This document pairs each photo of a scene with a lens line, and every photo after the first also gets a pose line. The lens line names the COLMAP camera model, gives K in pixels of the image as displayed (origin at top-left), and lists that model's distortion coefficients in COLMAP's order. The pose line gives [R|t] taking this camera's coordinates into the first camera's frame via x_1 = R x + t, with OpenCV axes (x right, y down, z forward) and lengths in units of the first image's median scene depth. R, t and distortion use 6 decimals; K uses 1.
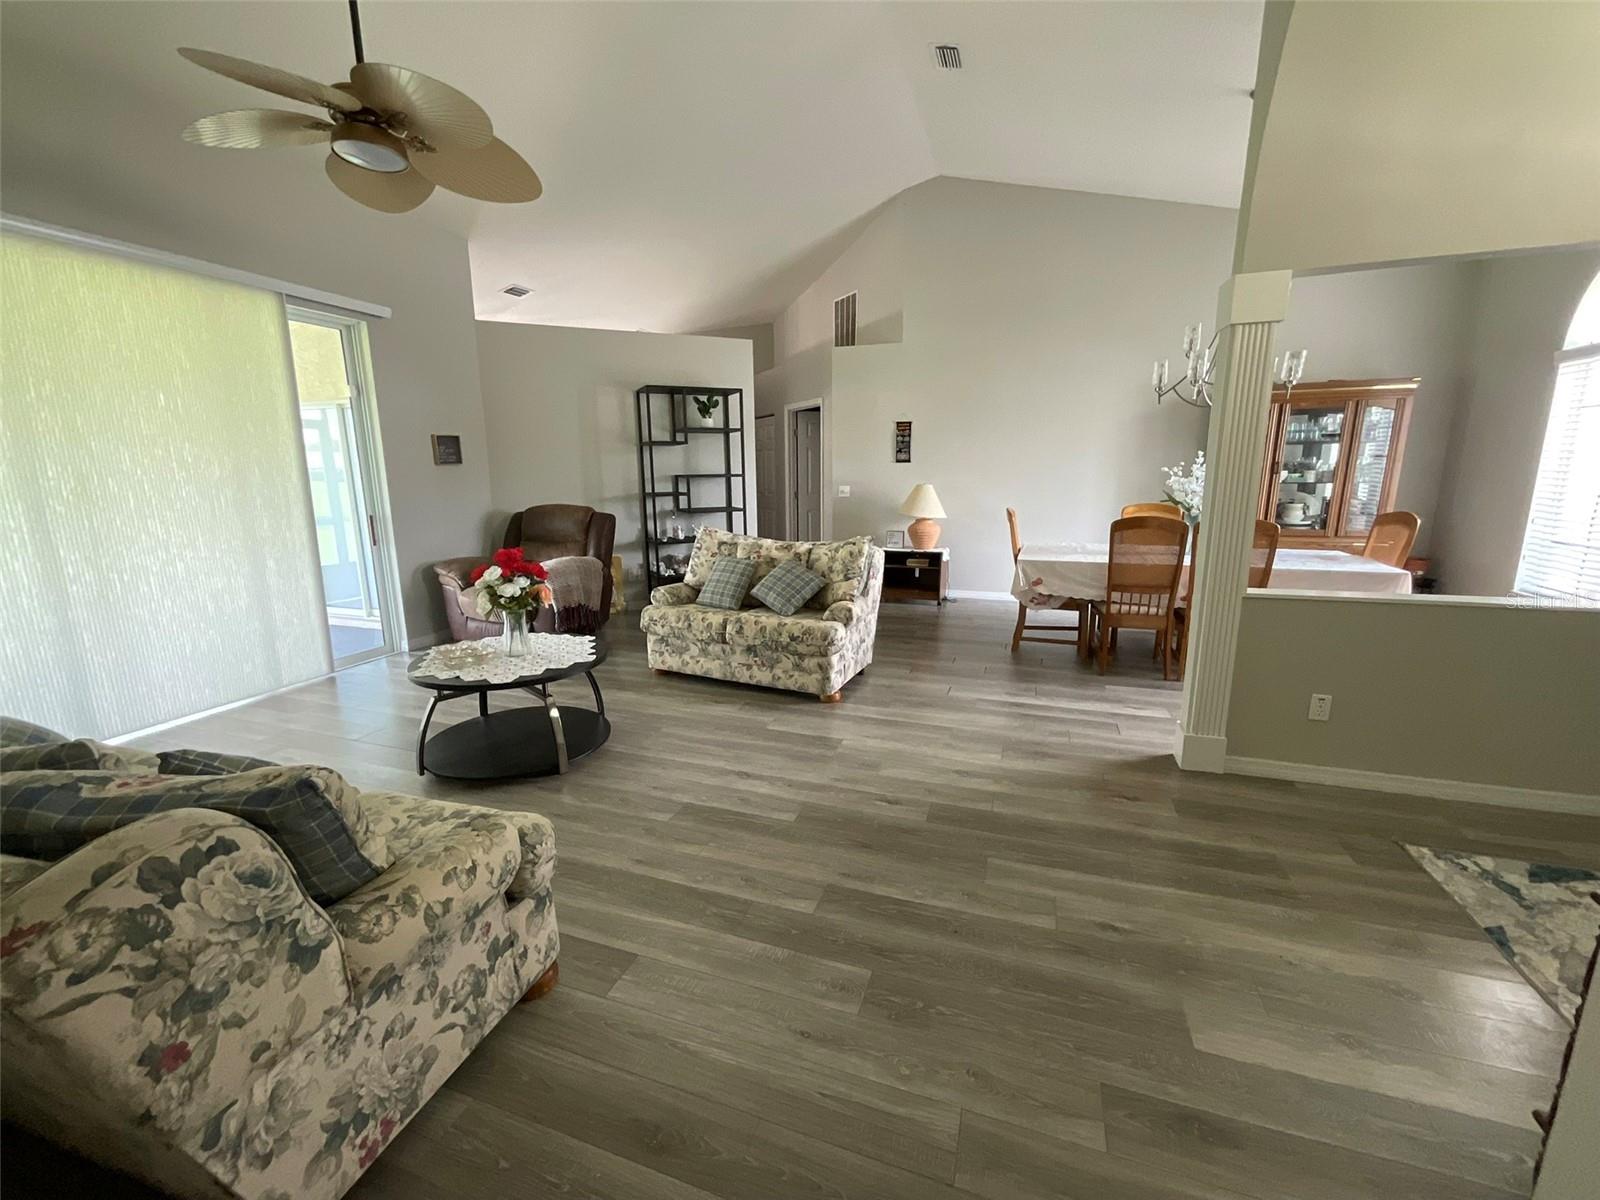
lens RADIAL K [[649.7, 0, 800.5], [0, 649.7, 600.5], [0, 0, 1]] dist [-0.008807, 0.006502]
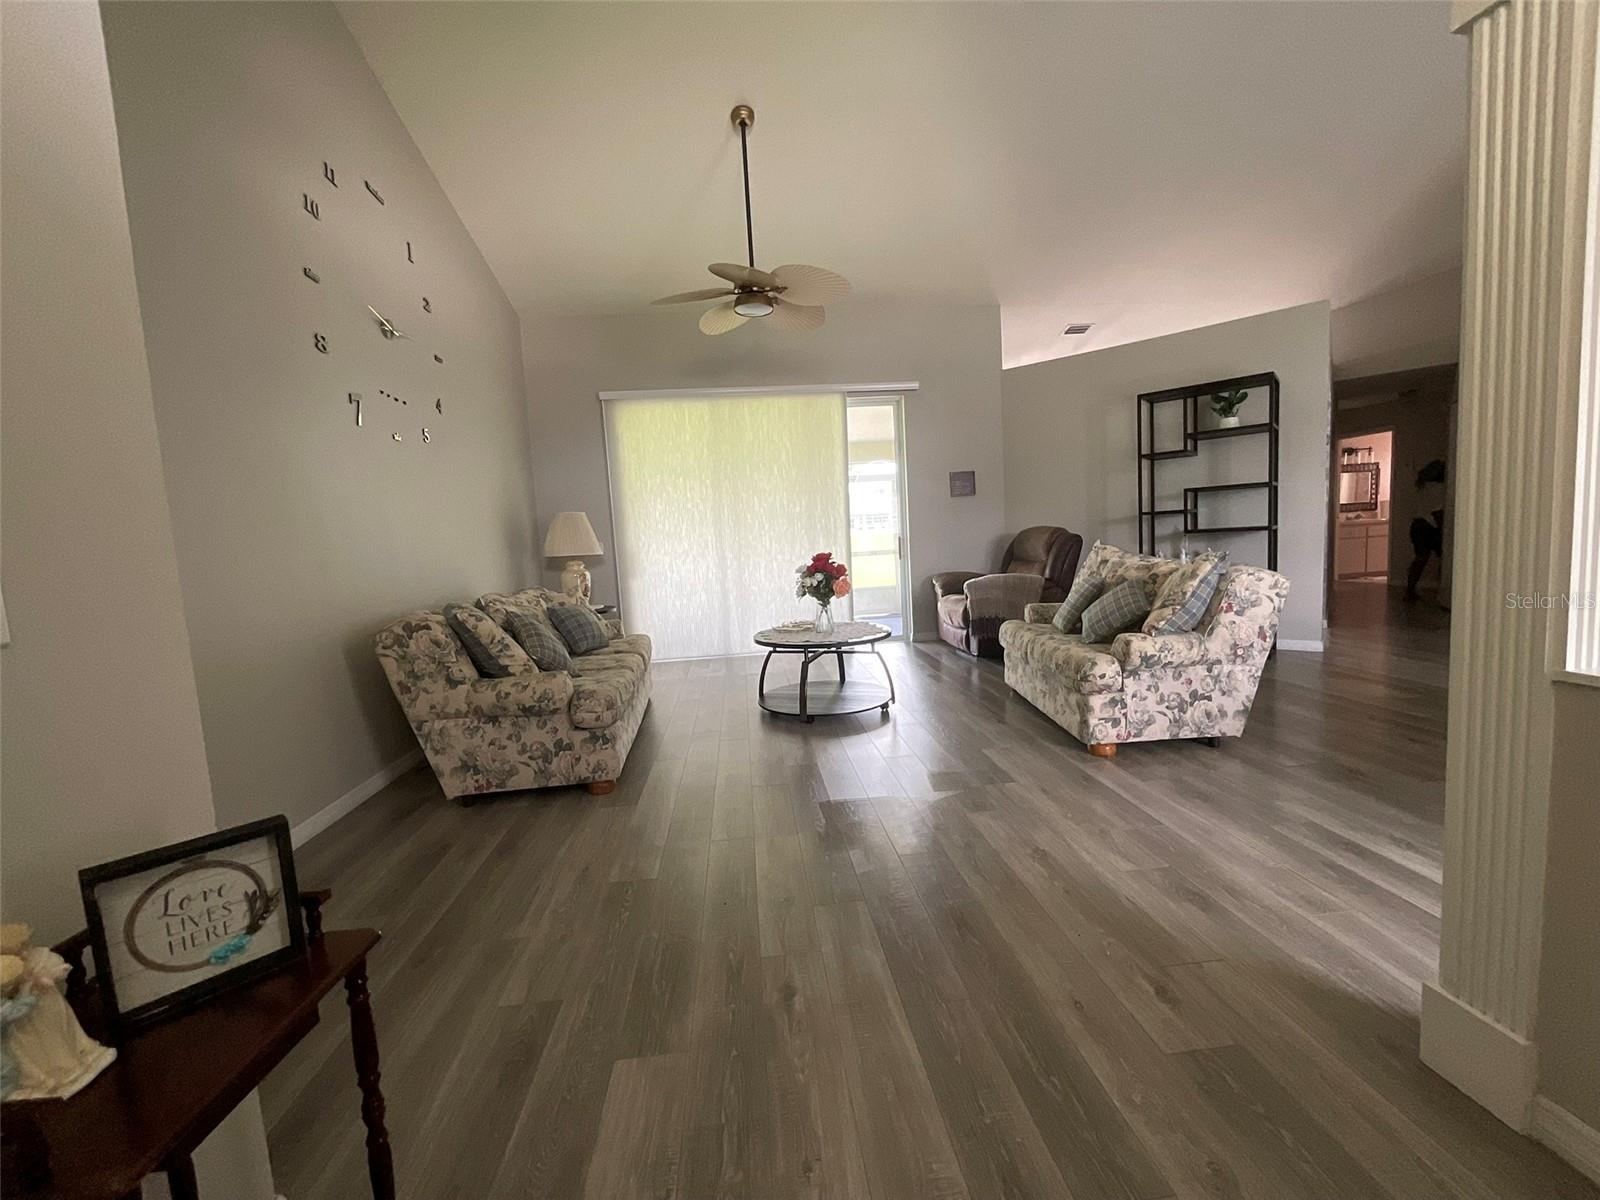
lens RADIAL K [[649.7, 0, 800.5], [0, 649.7, 600.5], [0, 0, 1]] dist [-0.008807, 0.006502]
pose [[0.423738, 0.073533, -0.902795, 0.612261], [-0.127942, 0.991565, 0.020712, -0.002077], [0.896704, 0.106728, 0.429572, 0.315985]]
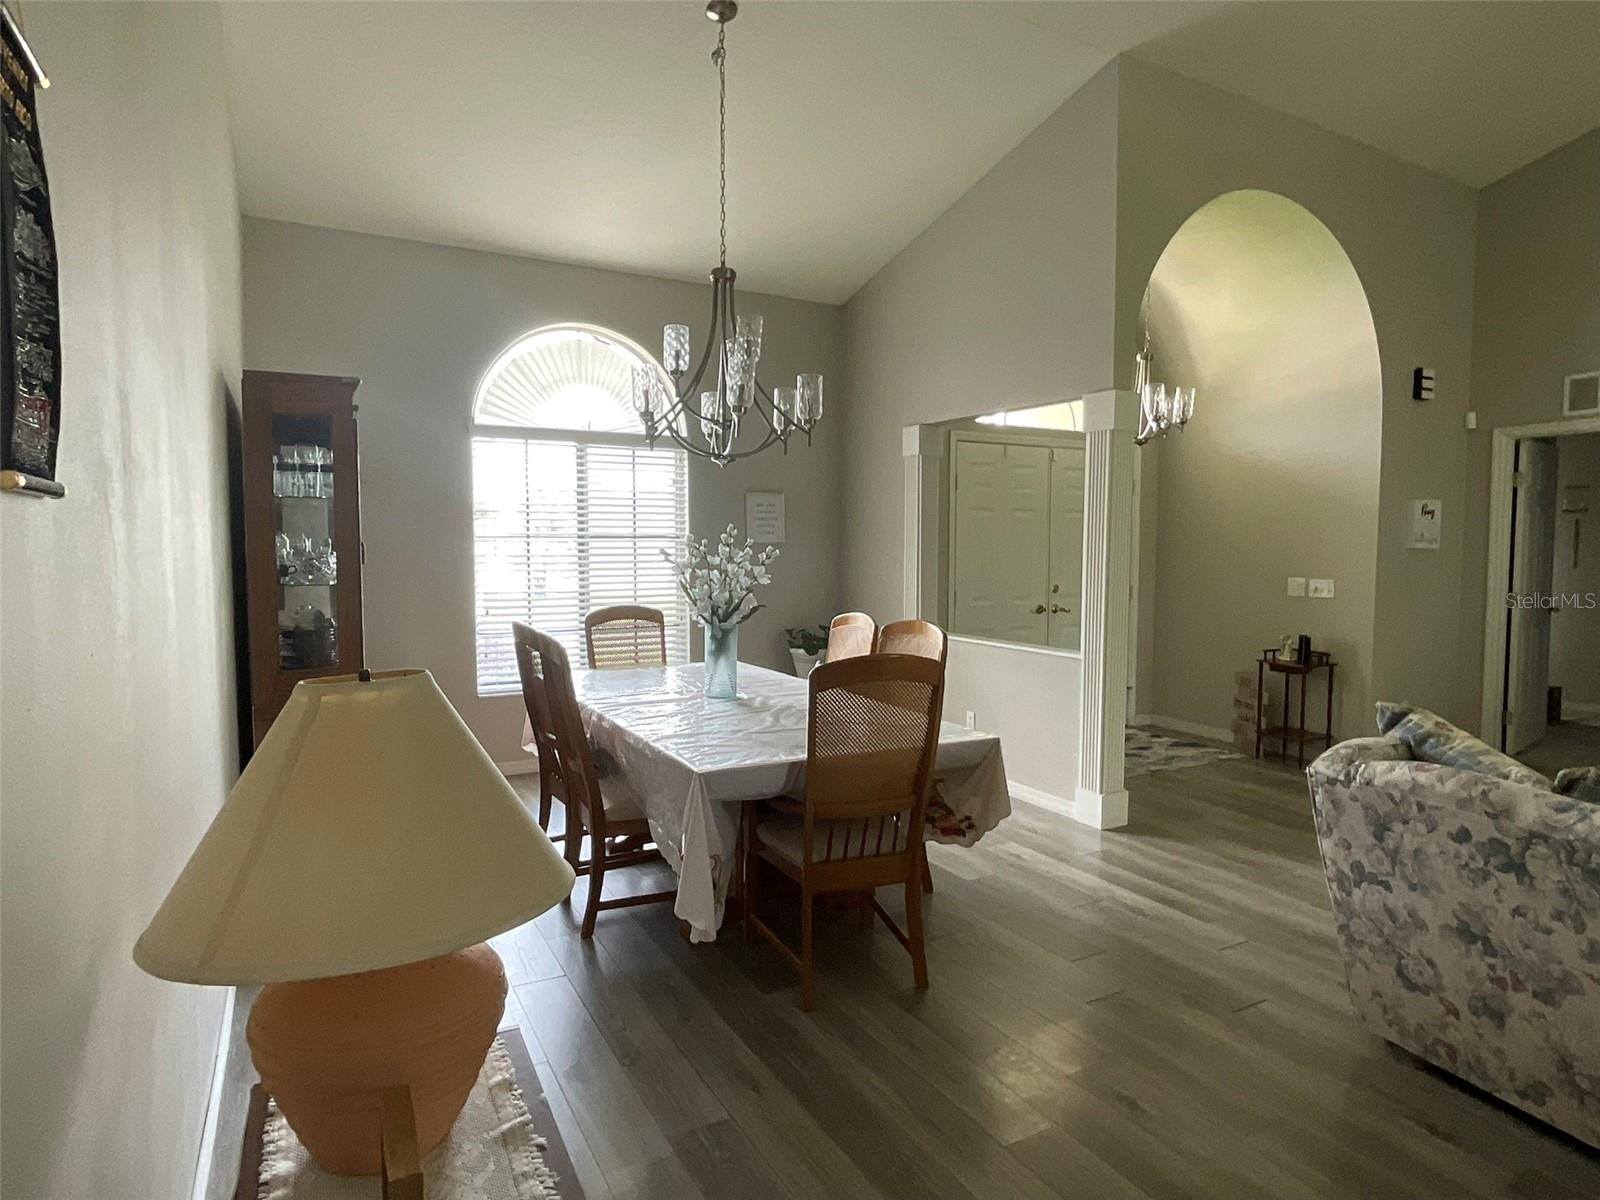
lens RADIAL K [[911.5, 0, 803.5], [0, 911.5, 599.7], [0, 0, 1]] dist [-0.023888, 0.022711]
pose [[-0.748349, -0.031443, 0.662560, 0.000607], [0.138152, 0.969582, 0.202053, -0.378773], [-0.648759, 0.242740, -0.721241, 1.844507]]
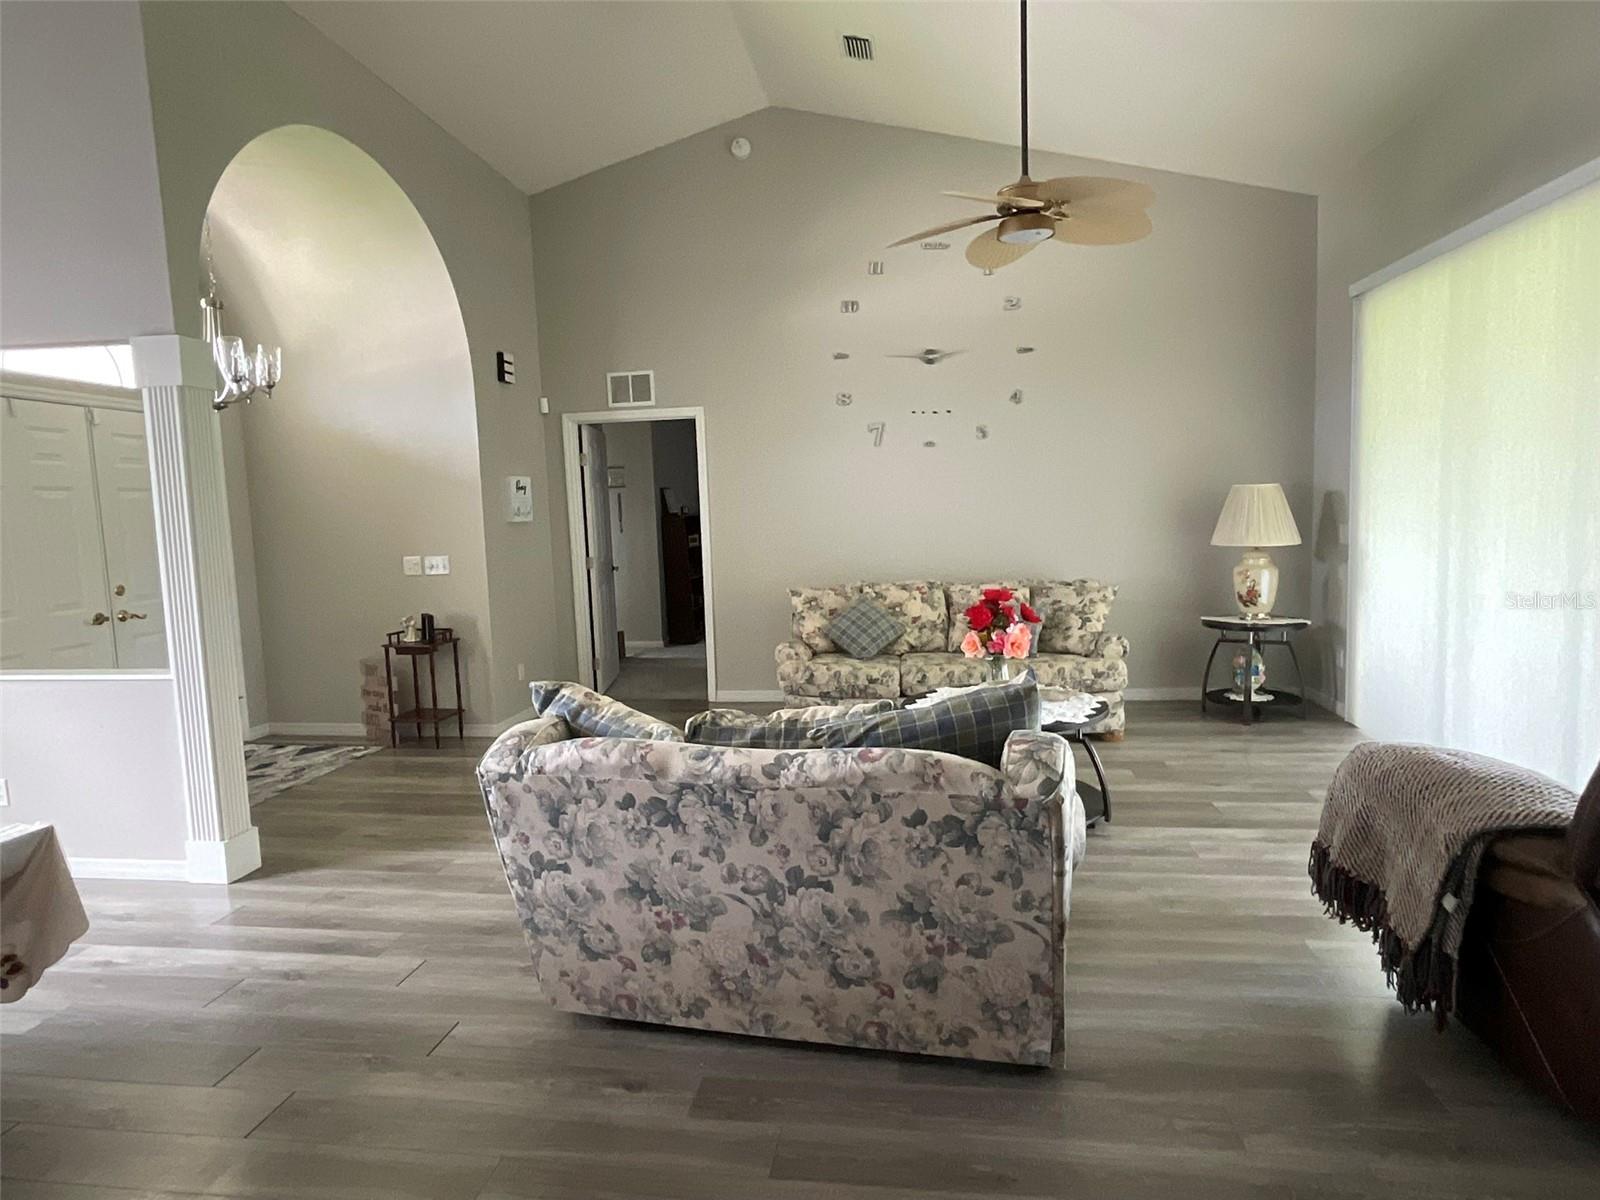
lens RADIAL K [[911.0, 0, 800.0], [0, 911.0, 600.0], [0, 0, 1]] dist [-0.006072, -0.003505]
pose [[-0.980204, 0.063623, -0.187487, 0.053016], [0.005382, 0.955174, 0.295995, -0.361824], [0.197915, 0.289126, -0.936609, 1.742289]]
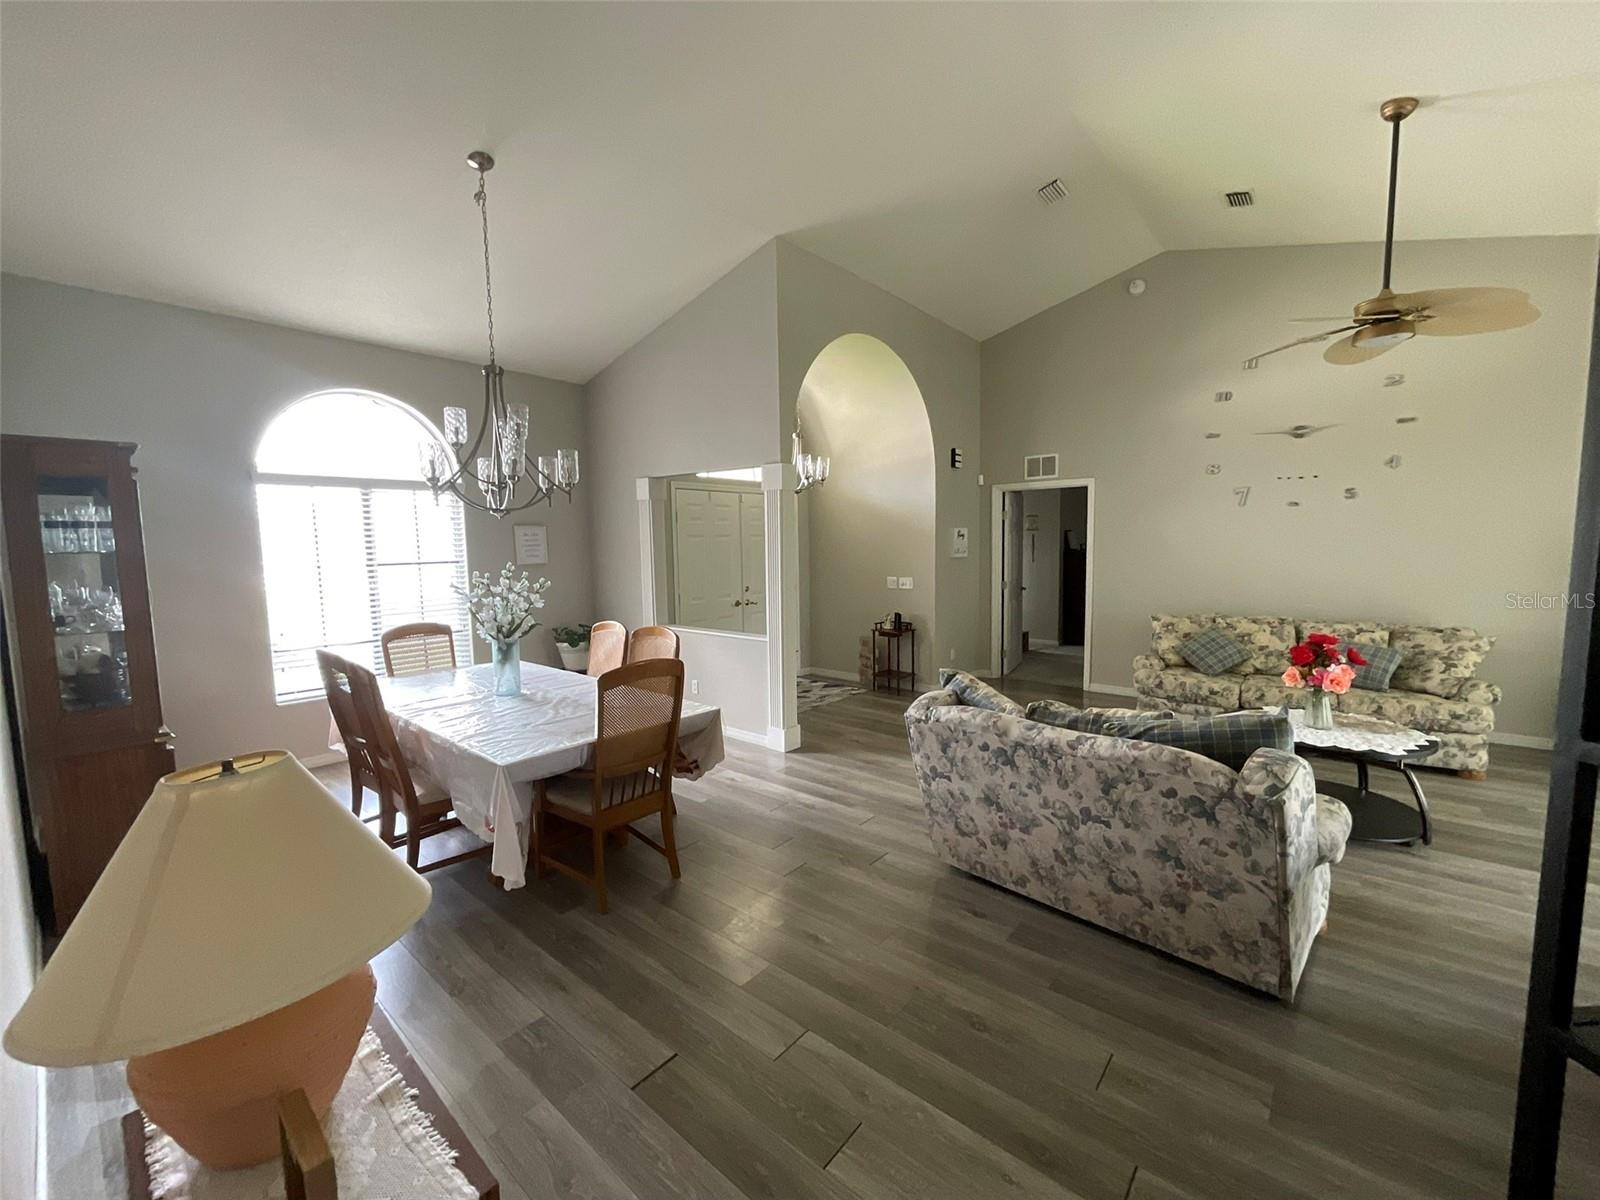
lens RADIAL K [[649.7, 0, 800.5], [0, 649.7, 600.5], [0, 0, 1]] dist [-0.008807, 0.006502]
pose [[-0.934565, -0.006556, 0.355733, -0.000108], [0.096316, 0.957836, 0.270690, -0.428614], [-0.342508, 0.287240, -0.894528, 1.864443]]
